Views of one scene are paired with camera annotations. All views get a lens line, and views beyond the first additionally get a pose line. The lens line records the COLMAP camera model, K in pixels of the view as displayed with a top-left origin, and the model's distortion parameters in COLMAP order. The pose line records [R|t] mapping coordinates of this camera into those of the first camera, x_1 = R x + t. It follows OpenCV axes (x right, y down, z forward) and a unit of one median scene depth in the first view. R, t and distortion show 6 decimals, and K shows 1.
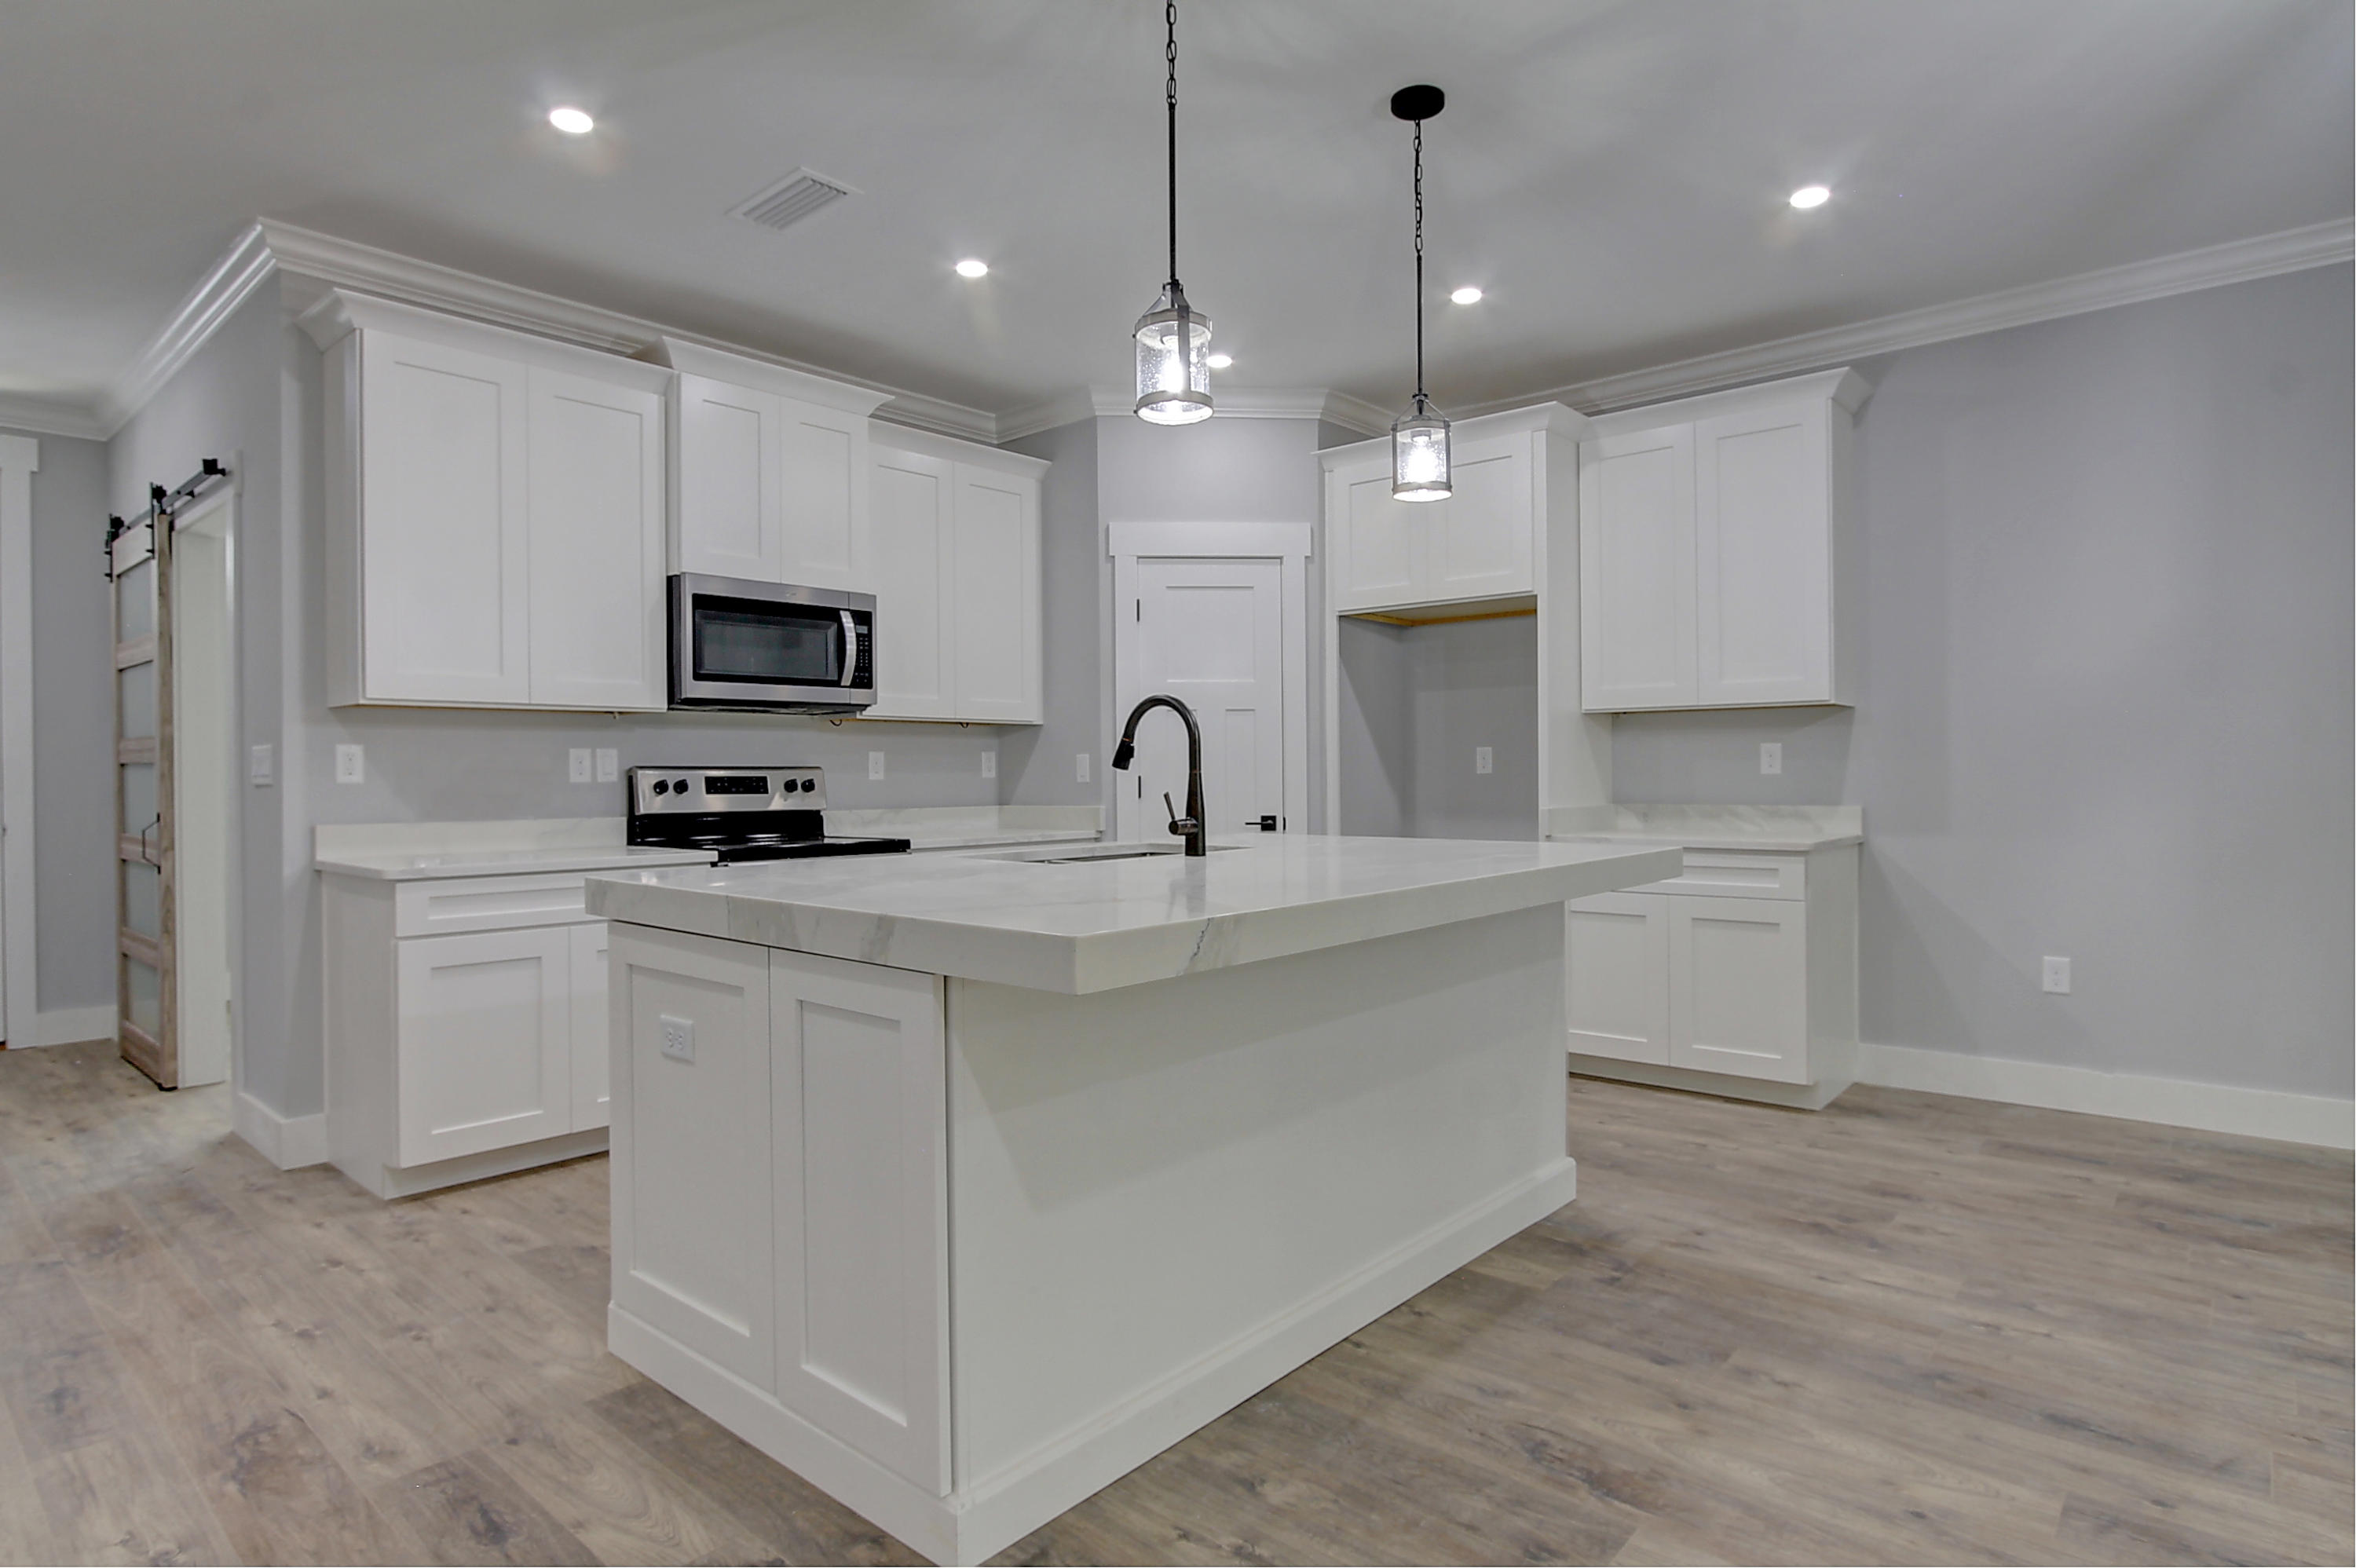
lens RADIAL K [[1239.6, 0, 1187.3], [0, 1239.6, 795.0], [0, 0, 1]] dist [-0.020780, 0.003378]
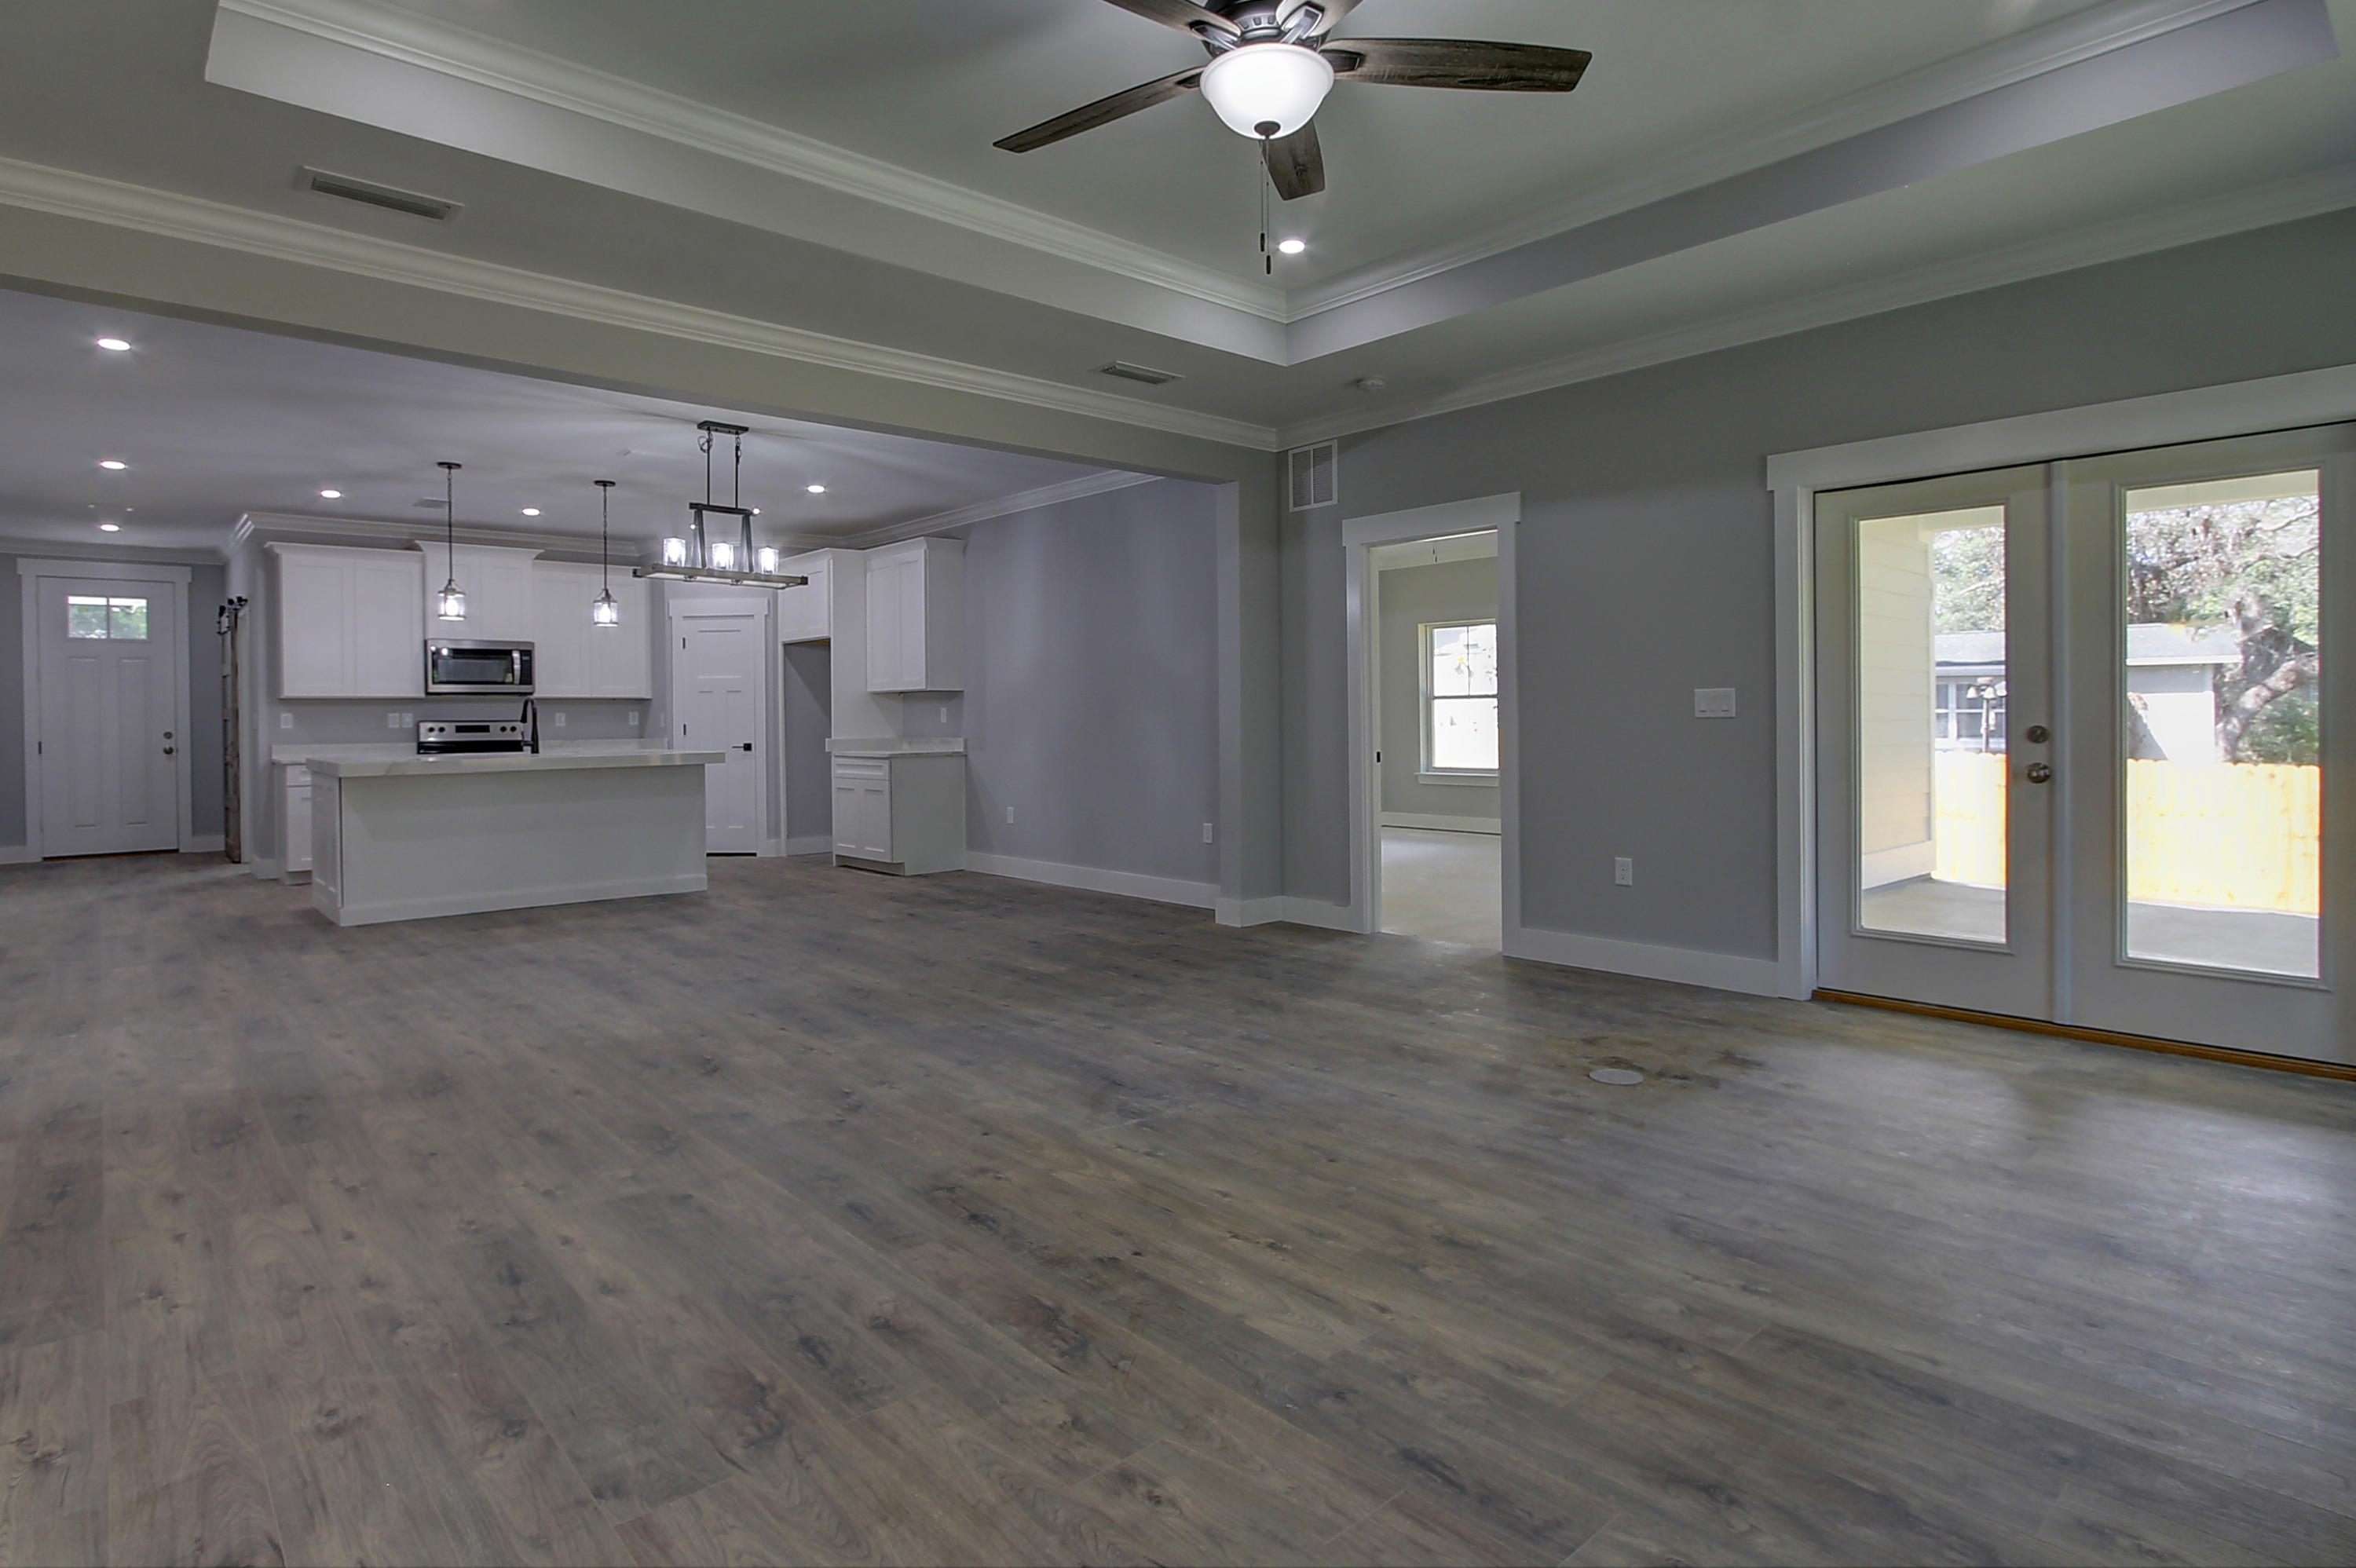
lens RADIAL K [[1218.6, 0, 1177.7], [0, 1218.6, 678.9], [0, 0, 1]] dist [-0.014549, 0.003123]
pose [[0.993719, -0.007377, -0.111664, 1.201948], [0.001766, 0.998734, -0.050265, 0.014560], [0.111893, 0.049752, 0.992474, -1.070628]]
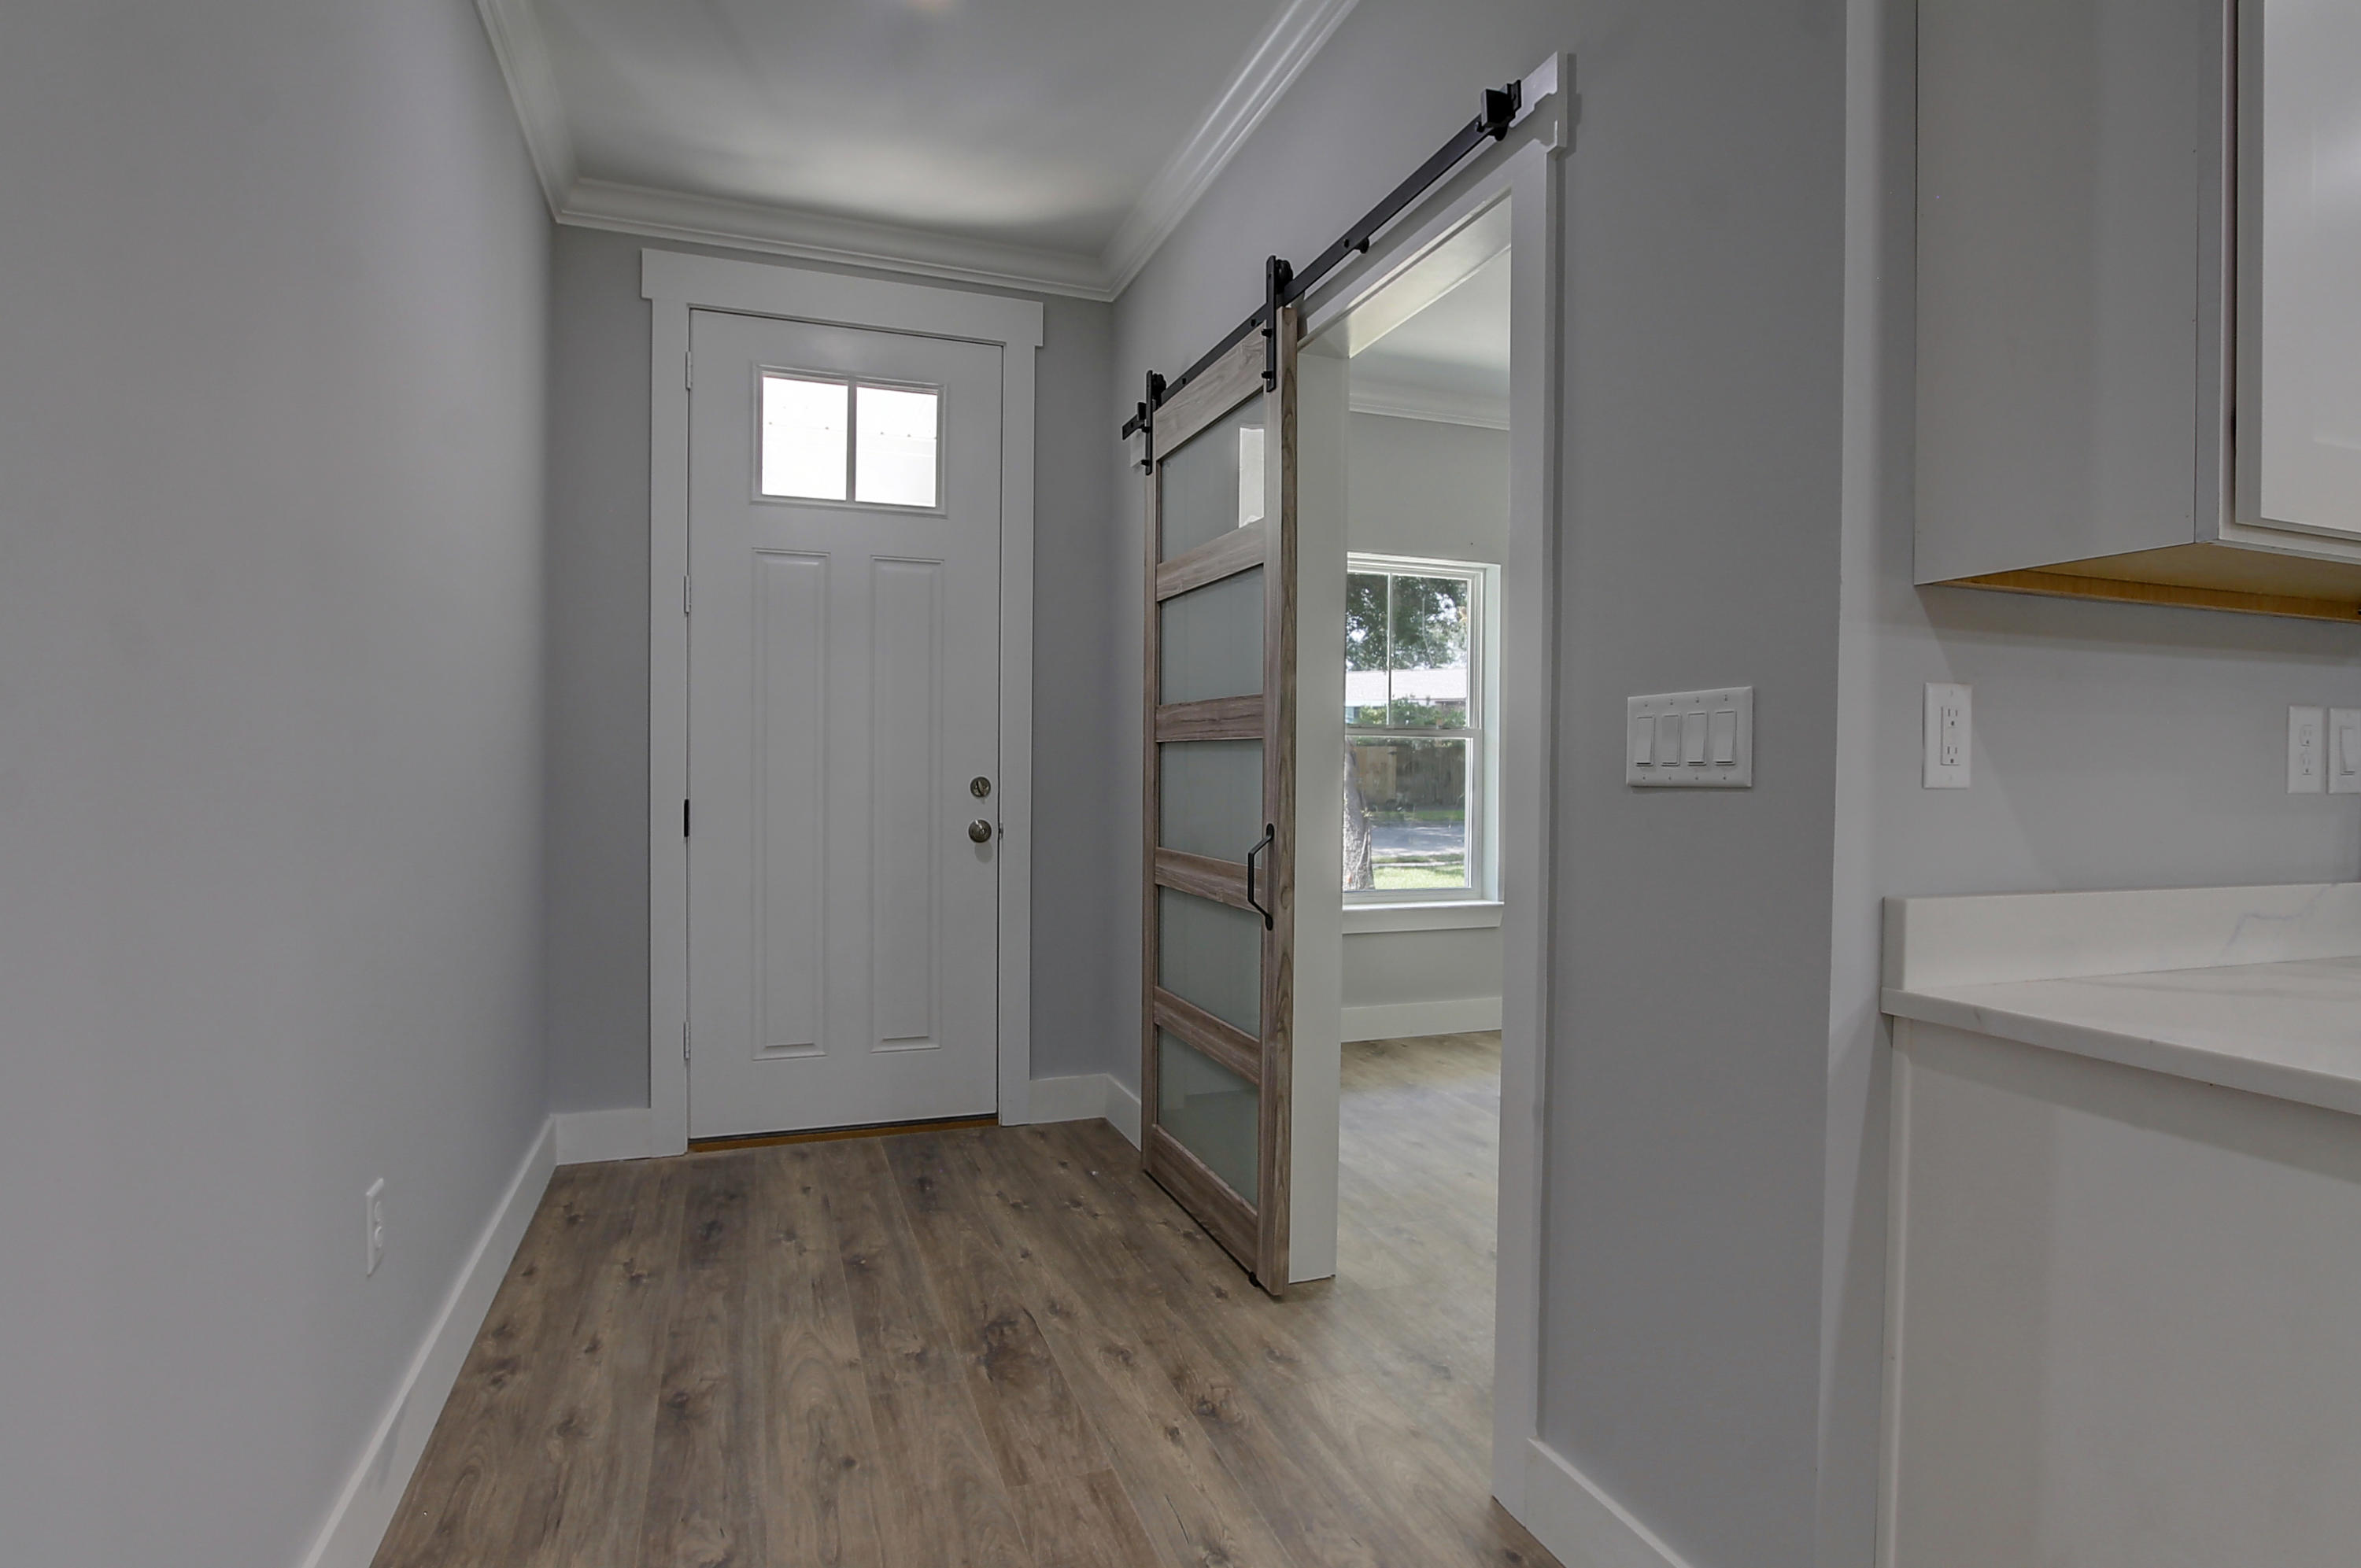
lens RADIAL K [[1221.1, 0, 1158.5], [0, 1221.1, 774.3], [0, 0, 1]] dist [-0.014549, 0.003123]
pose [[0.869648, 0.017364, -0.493367, -0.621541], [-0.023339, 0.999710, -0.005954, -0.004594], [0.493121, 0.016692, 0.869801, 0.481543]]
